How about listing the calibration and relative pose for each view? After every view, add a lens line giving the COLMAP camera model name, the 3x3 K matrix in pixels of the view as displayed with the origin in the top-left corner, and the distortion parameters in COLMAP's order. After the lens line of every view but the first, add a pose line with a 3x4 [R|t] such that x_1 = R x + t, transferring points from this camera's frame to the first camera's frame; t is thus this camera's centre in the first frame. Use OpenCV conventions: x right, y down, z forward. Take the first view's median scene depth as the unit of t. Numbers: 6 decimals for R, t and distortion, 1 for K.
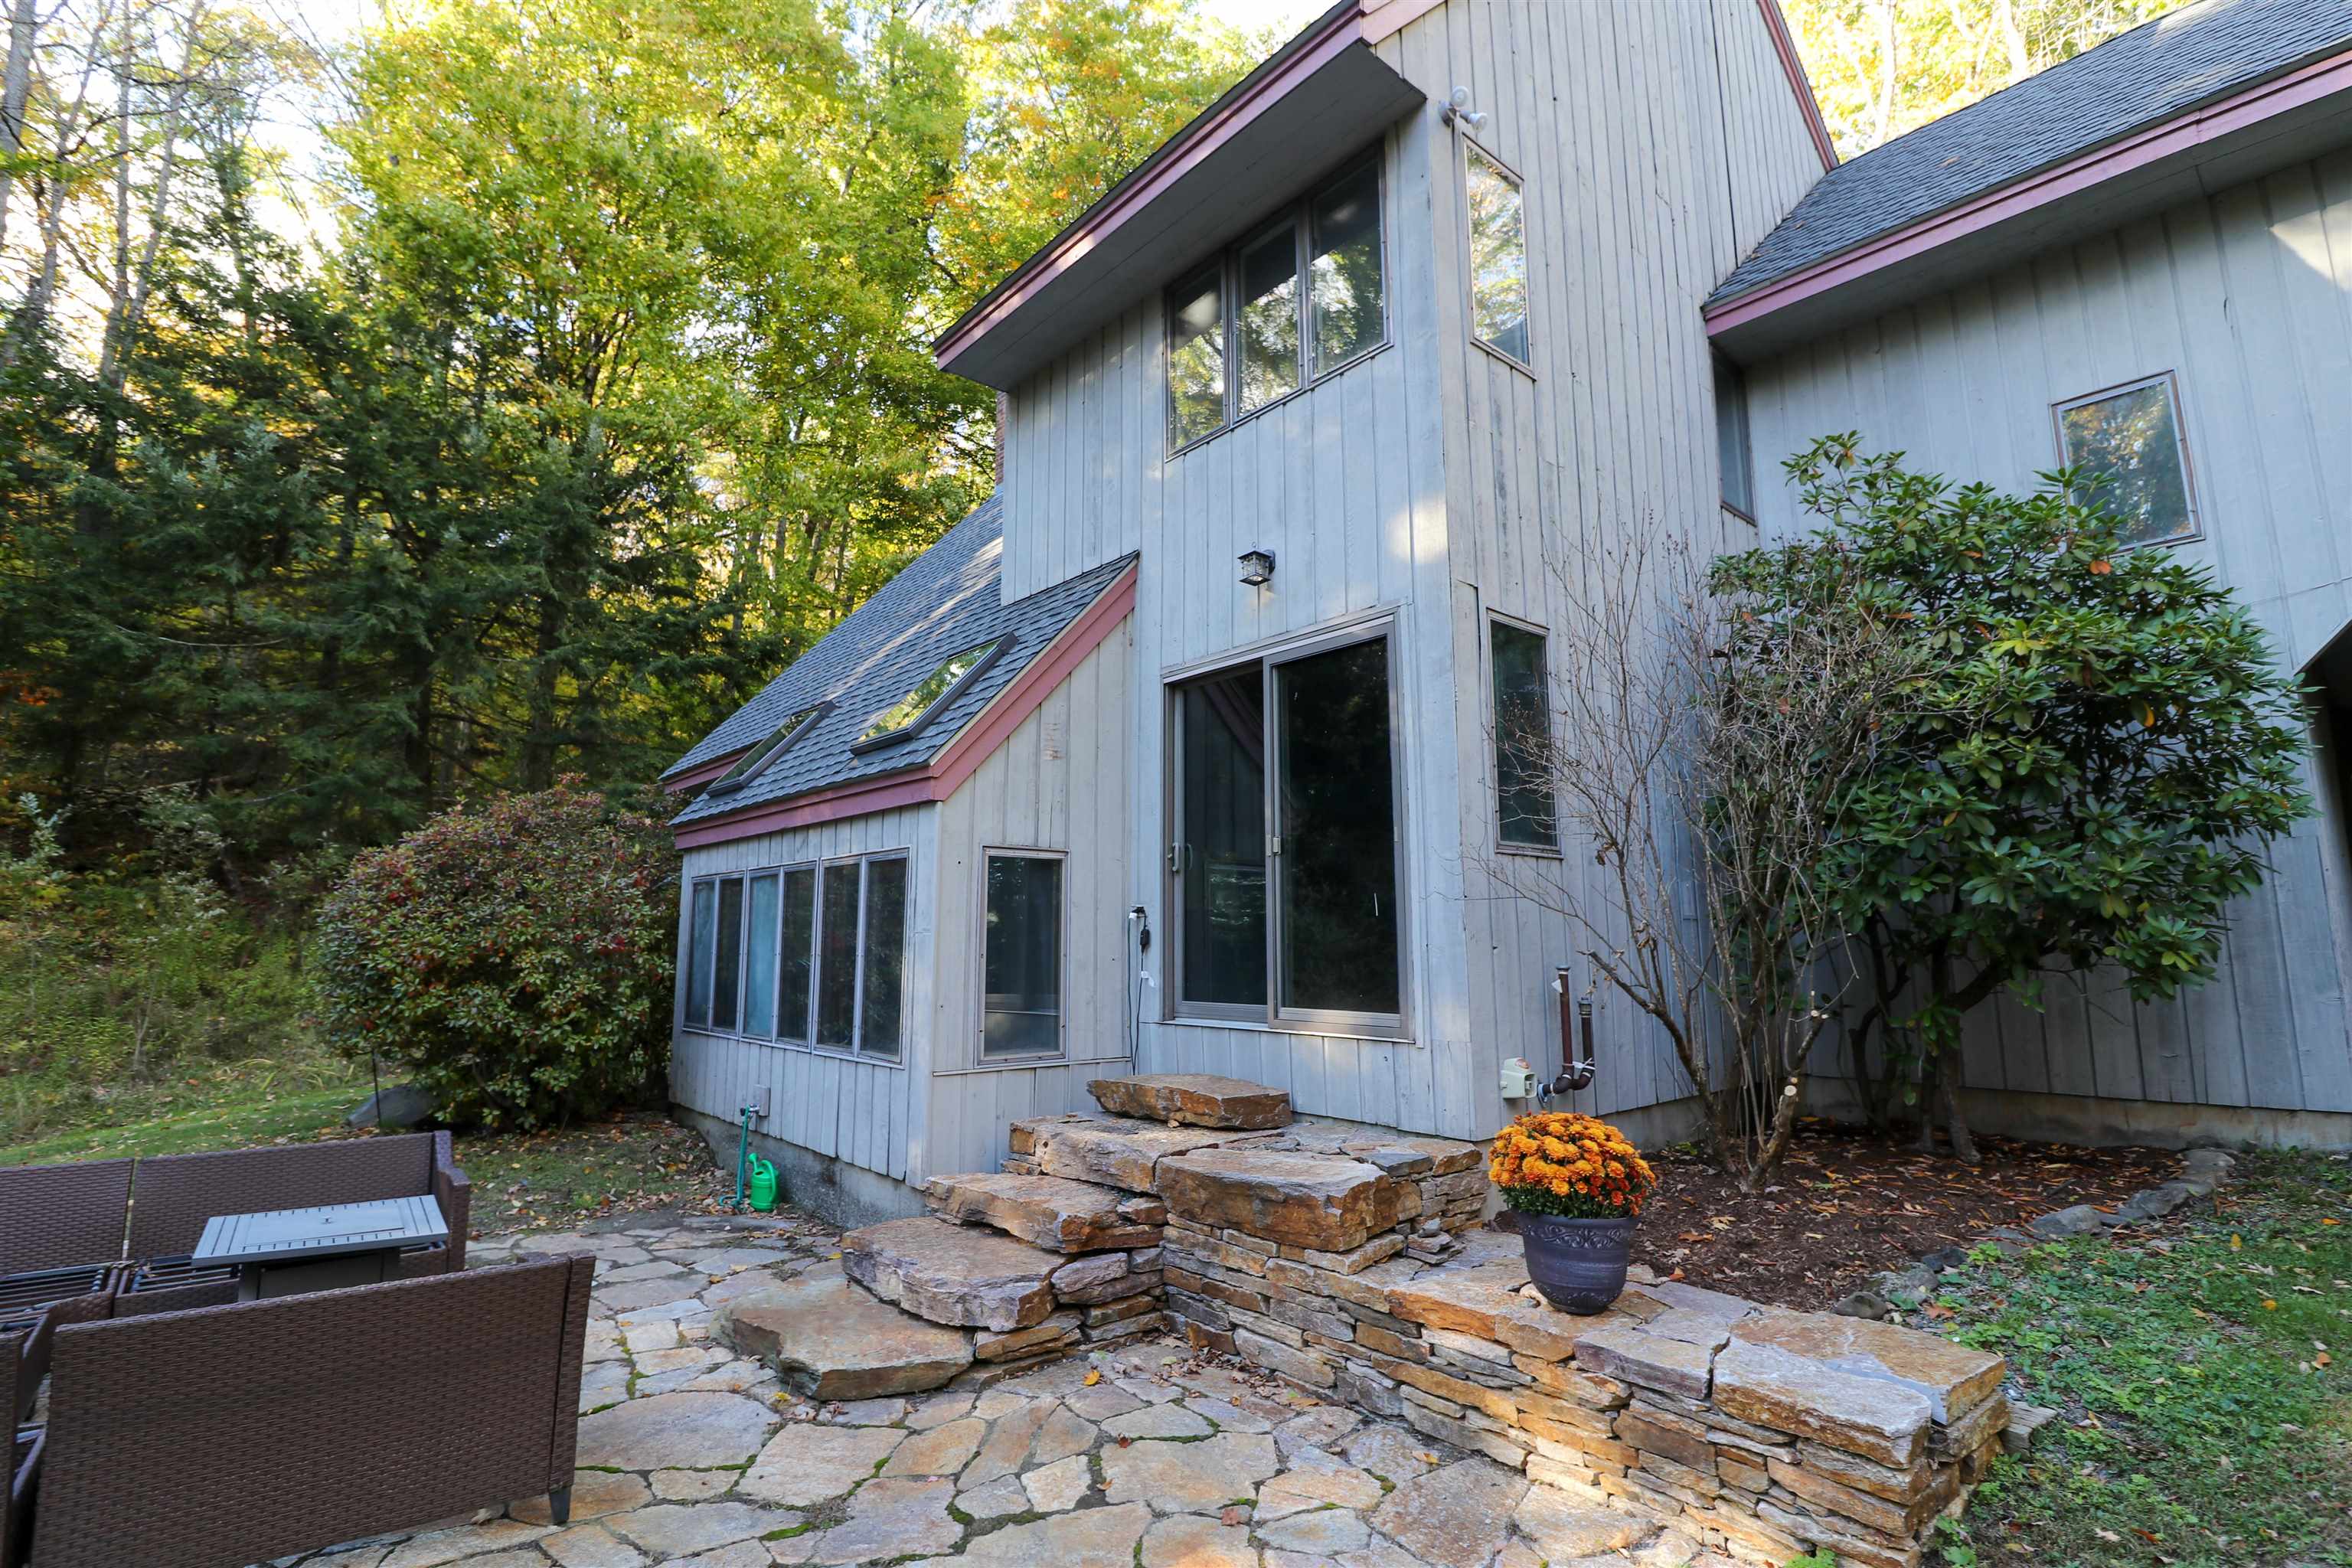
lens RADIAL K [[1086.4, 0, 1176.0], [0, 1086.4, 784.0], [0, 0, 1]] dist [-0.000410, 0.000014]
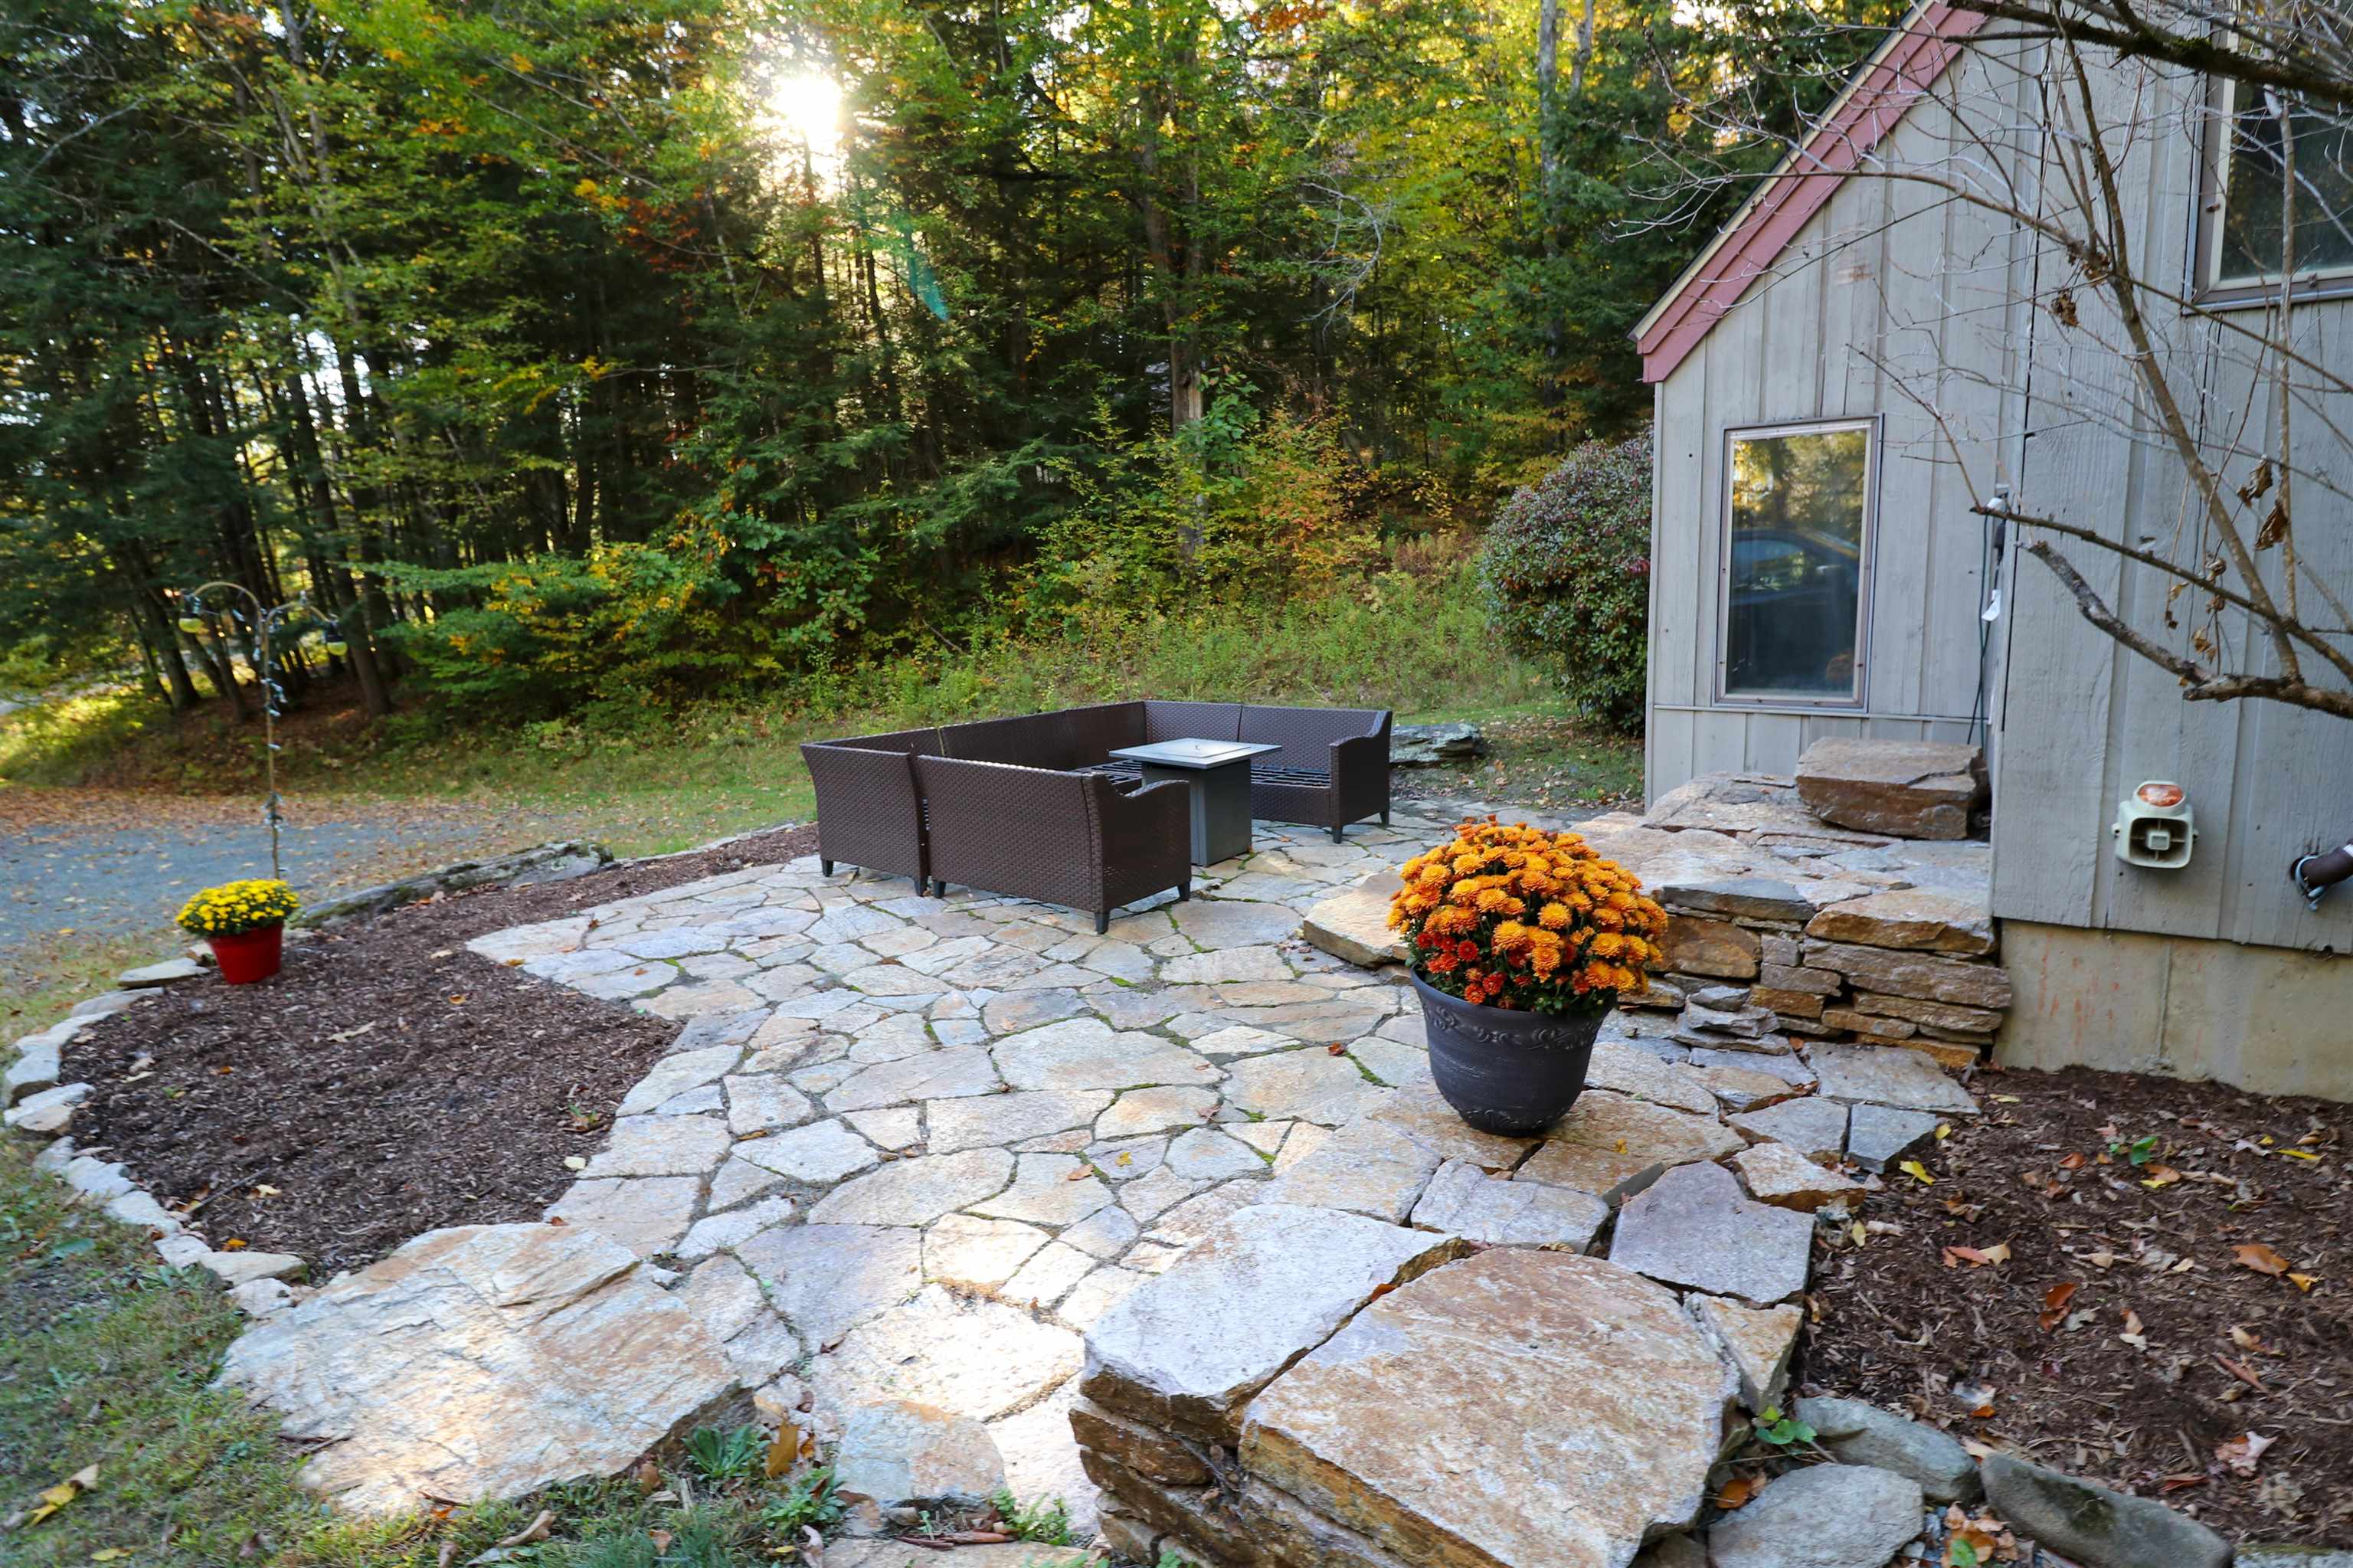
lens RADIAL K [[1082.2, 0, 1176.3], [0, 1082.2, 735.1], [0, 0, 1]] dist [-0.000829, -0.010725]
pose [[0.246408, 0.114551, -0.962373, 0.903269], [0.183264, 0.969568, 0.162331, 0.128657], [0.951681, -0.216368, 0.217917, 0.730820]]
